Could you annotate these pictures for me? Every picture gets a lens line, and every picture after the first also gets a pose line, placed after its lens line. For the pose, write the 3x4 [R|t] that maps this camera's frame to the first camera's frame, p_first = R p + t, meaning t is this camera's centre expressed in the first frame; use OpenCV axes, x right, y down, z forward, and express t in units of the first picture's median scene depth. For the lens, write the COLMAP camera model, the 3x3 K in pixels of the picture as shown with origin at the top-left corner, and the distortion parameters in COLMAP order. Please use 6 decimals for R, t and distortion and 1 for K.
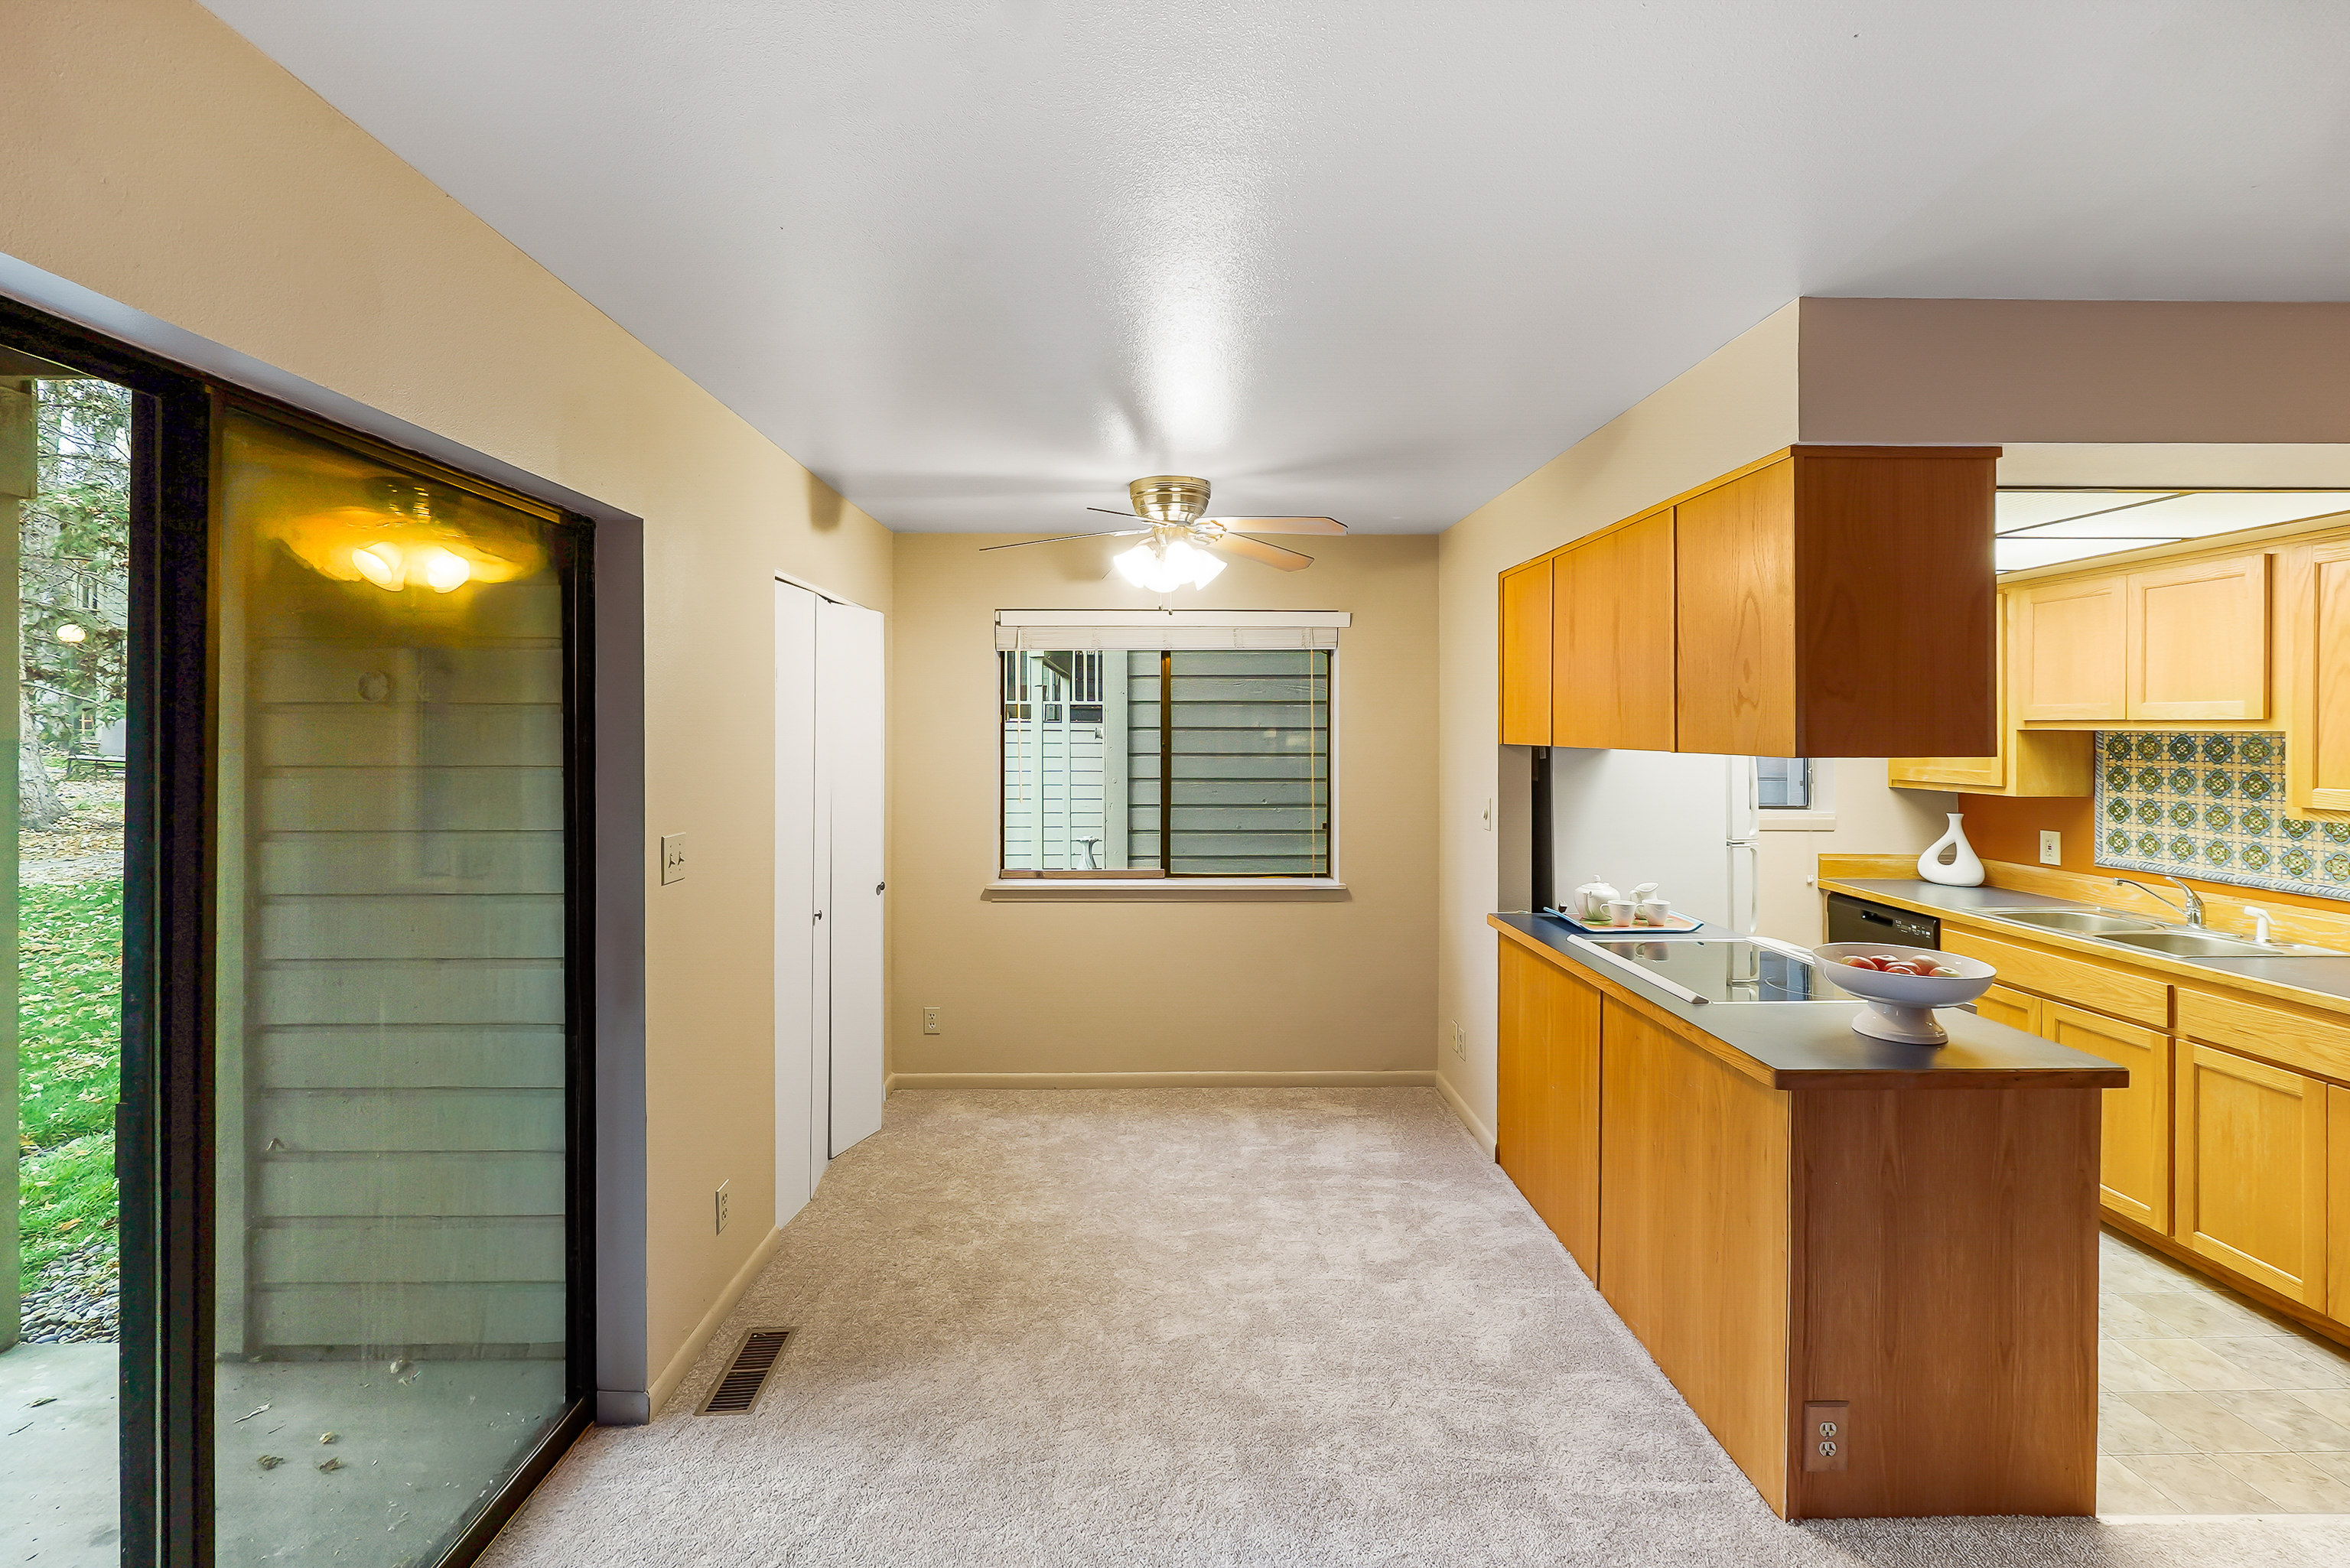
lens RADIAL K [[1029.7, 0, 1158.0], [0, 1029.7, 731.4], [0, 0, 1]] dist [-0.020562, 0.006295]
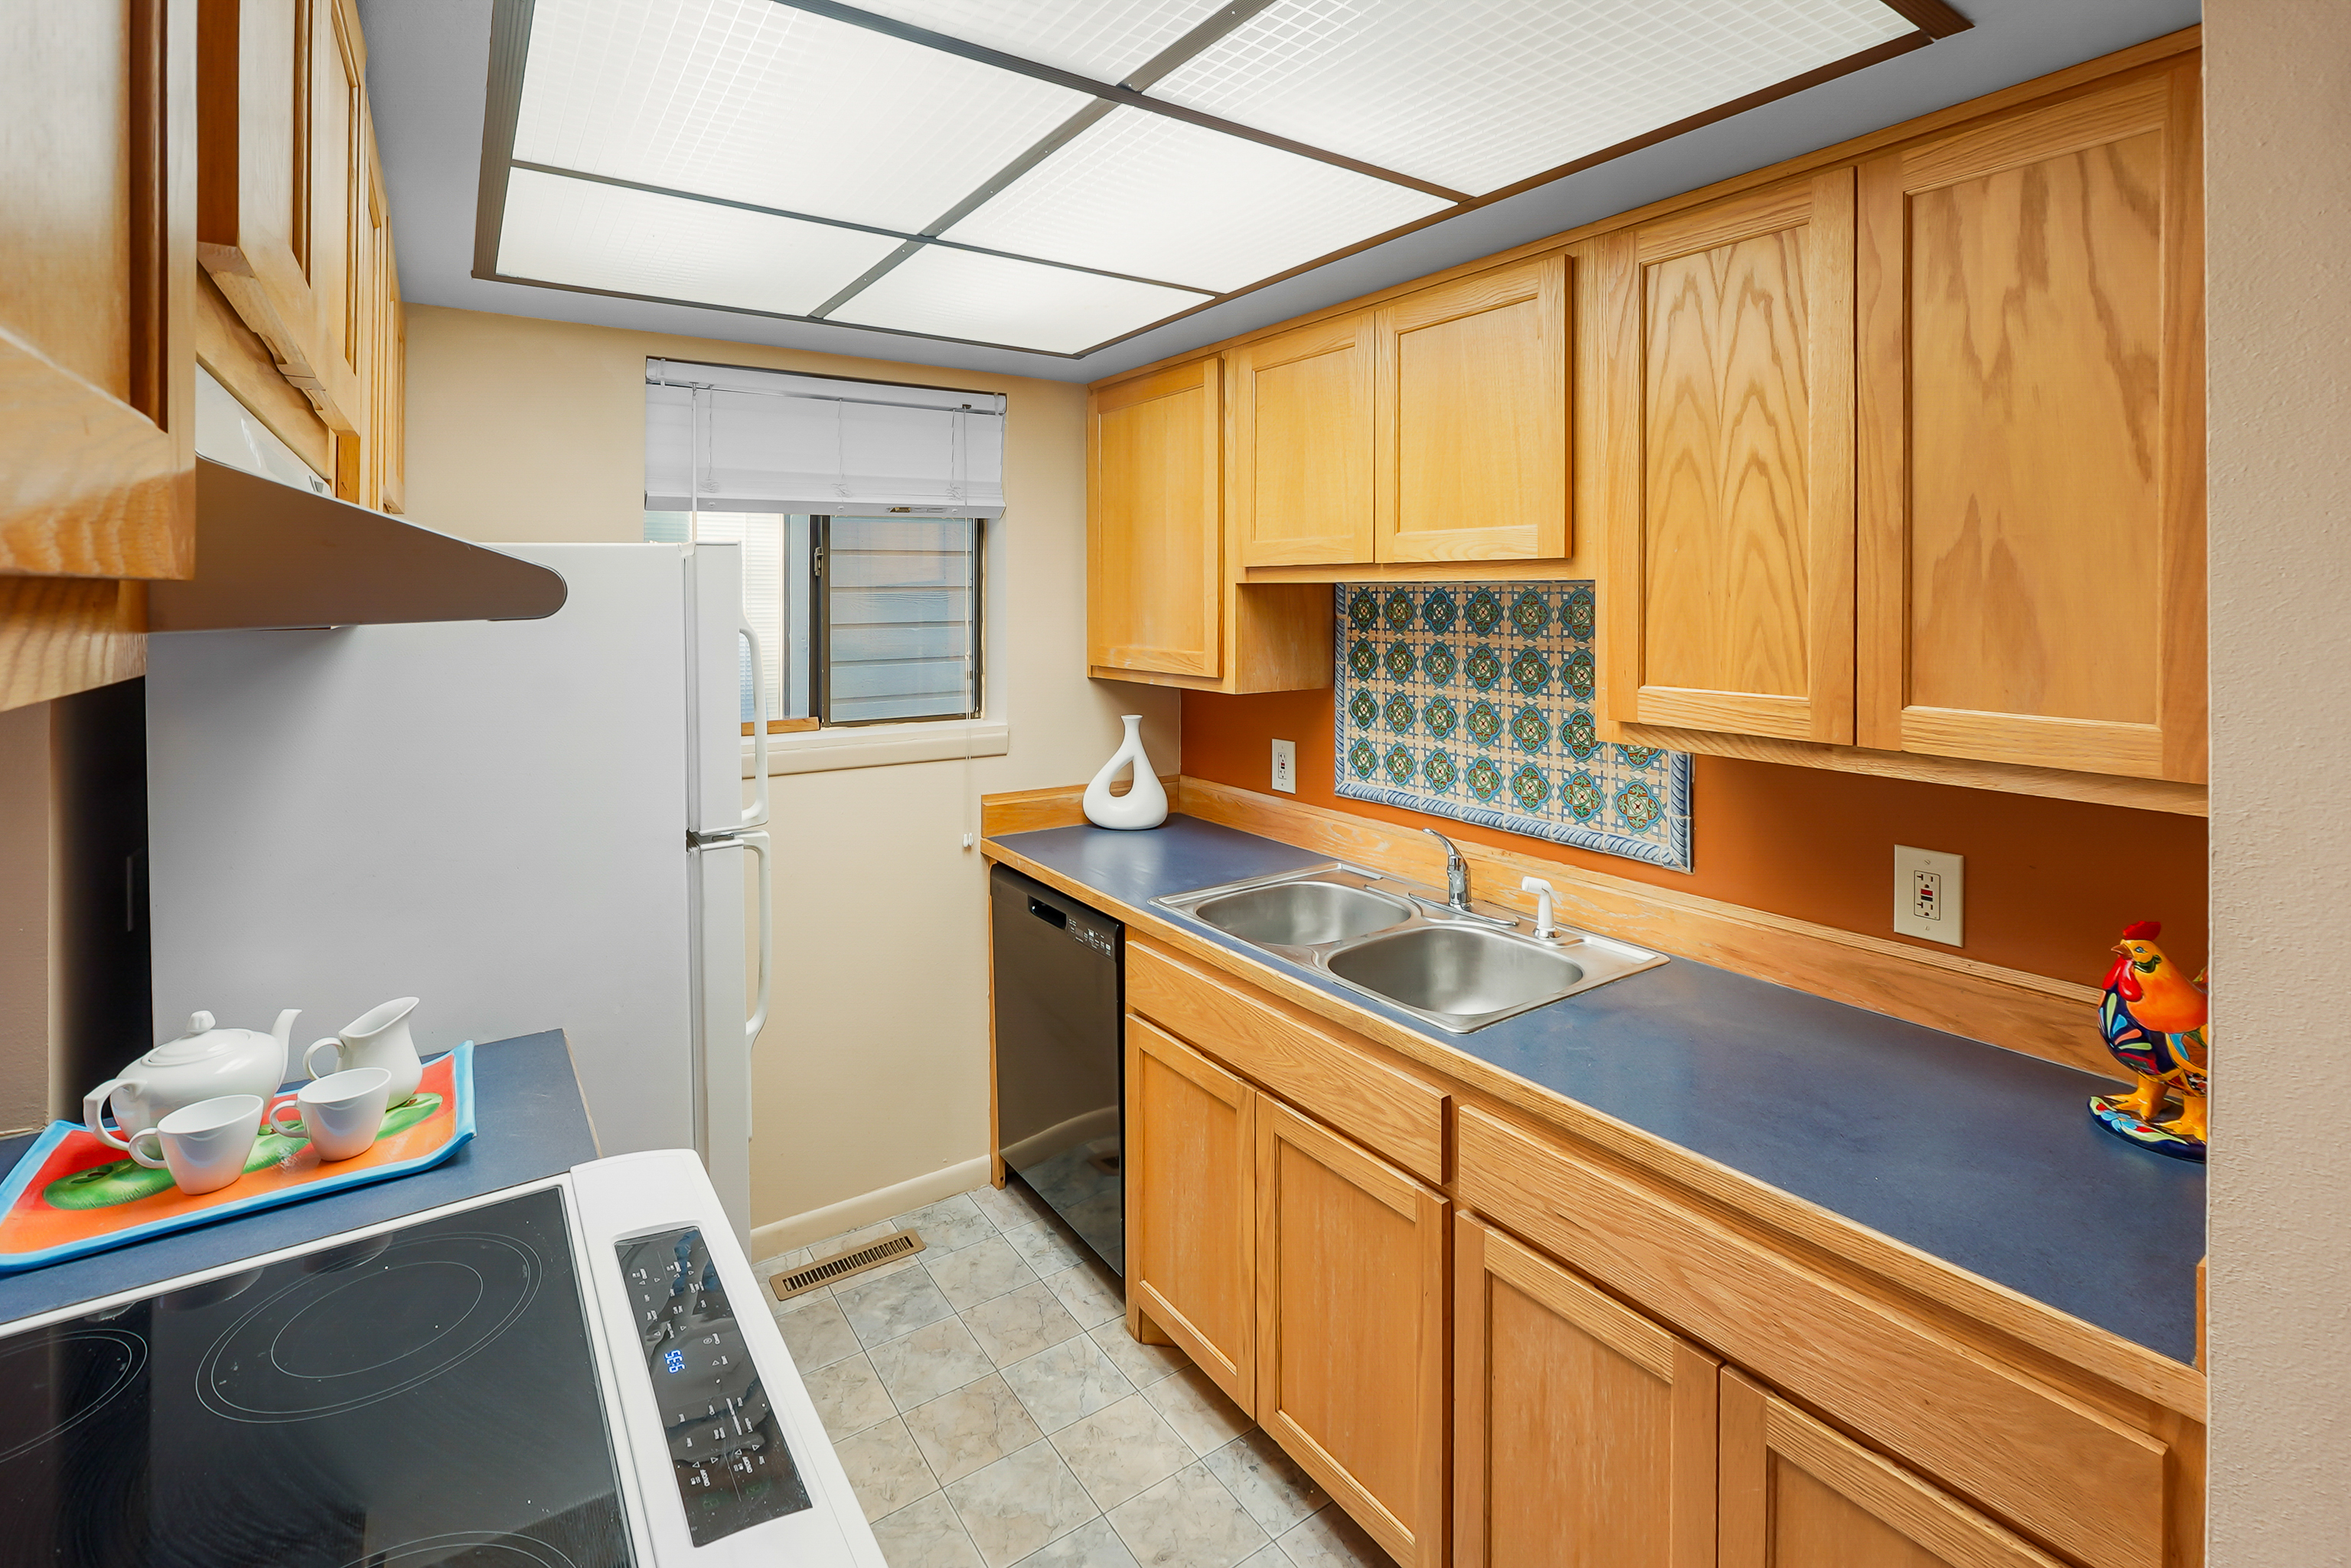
lens RADIAL K [[1030.1, 0, 1143.5], [0, 1030.1, 595.4], [0, 0, 1]] dist [-0.020562, 0.006295]
pose [[0.852507, -0.003478, 0.522704, 0.559254], [0.004812, 0.999988, -0.001195, 0.006814], [-0.522693, 0.003535, 0.852514, 0.593885]]
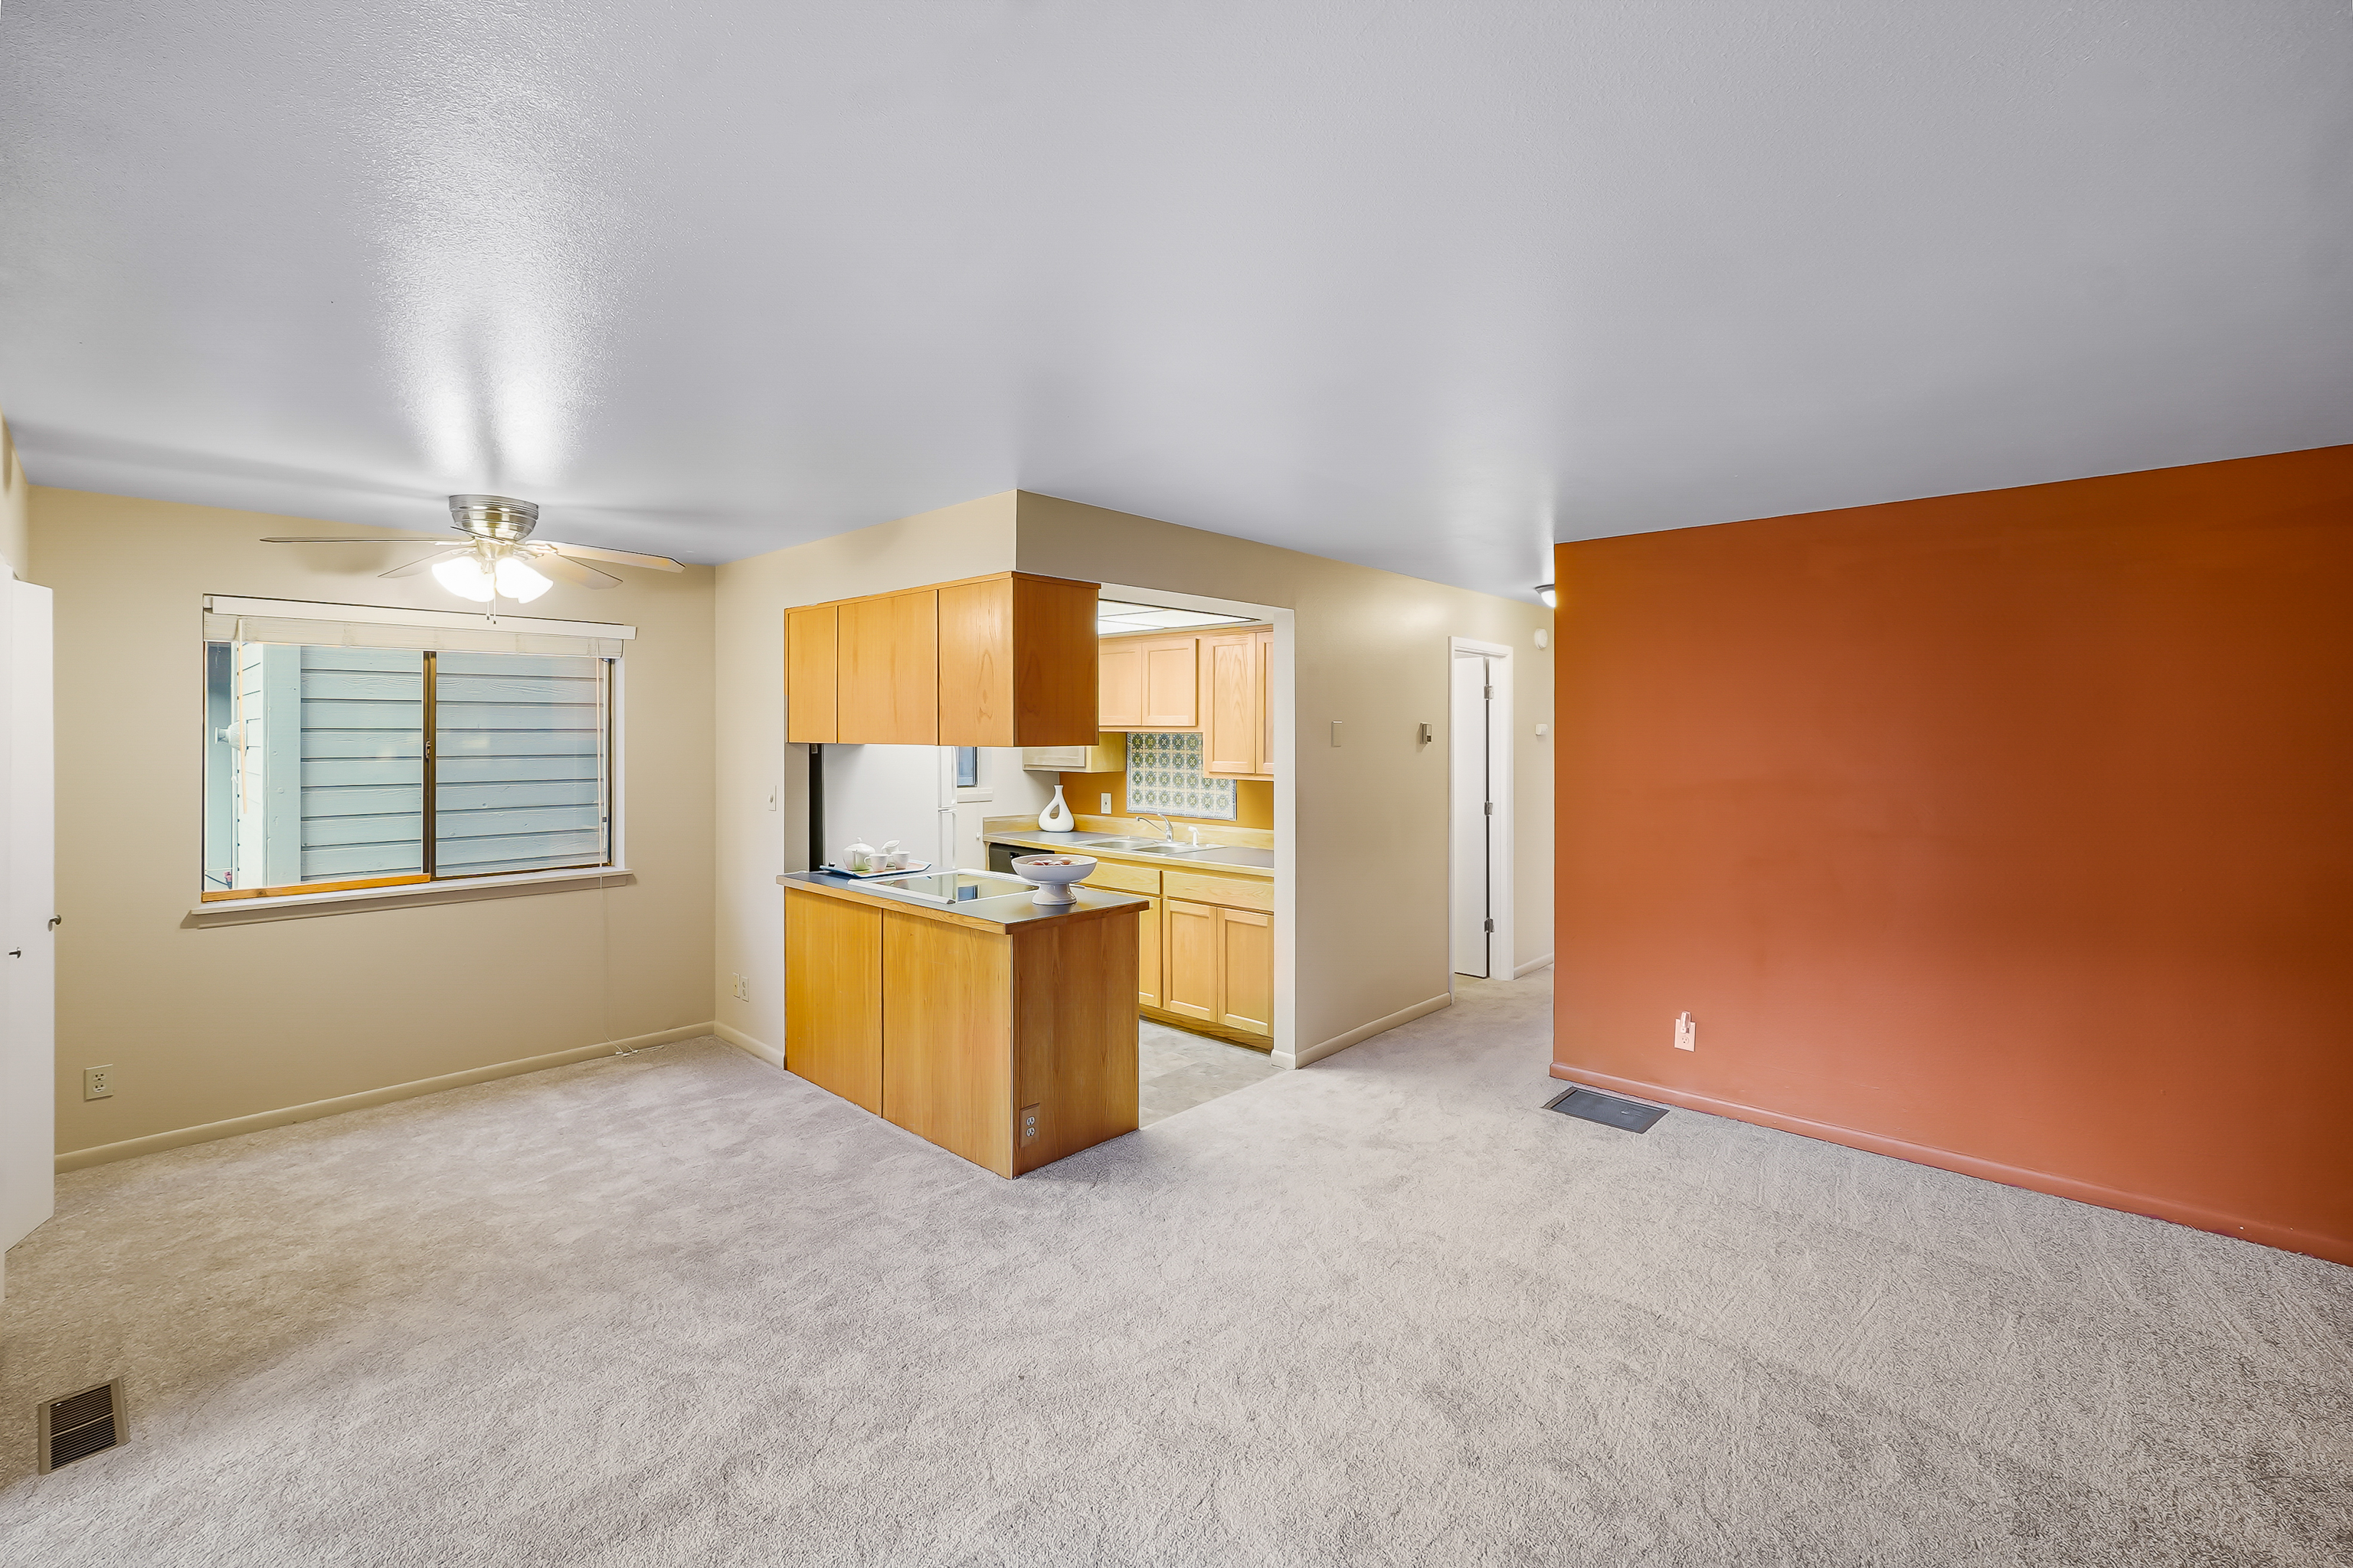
lens RADIAL K [[1031.1, 0, 1201.4], [0, 1031.1, 732.9], [0, 0, 1]] dist [-0.020562, 0.006295]
pose [[0.672141, -0.001307, 0.740422, -0.303419], [0.001101, 0.999999, 0.000766, -0.000270], [-0.740422, 0.000301, 0.672142, -0.280165]]
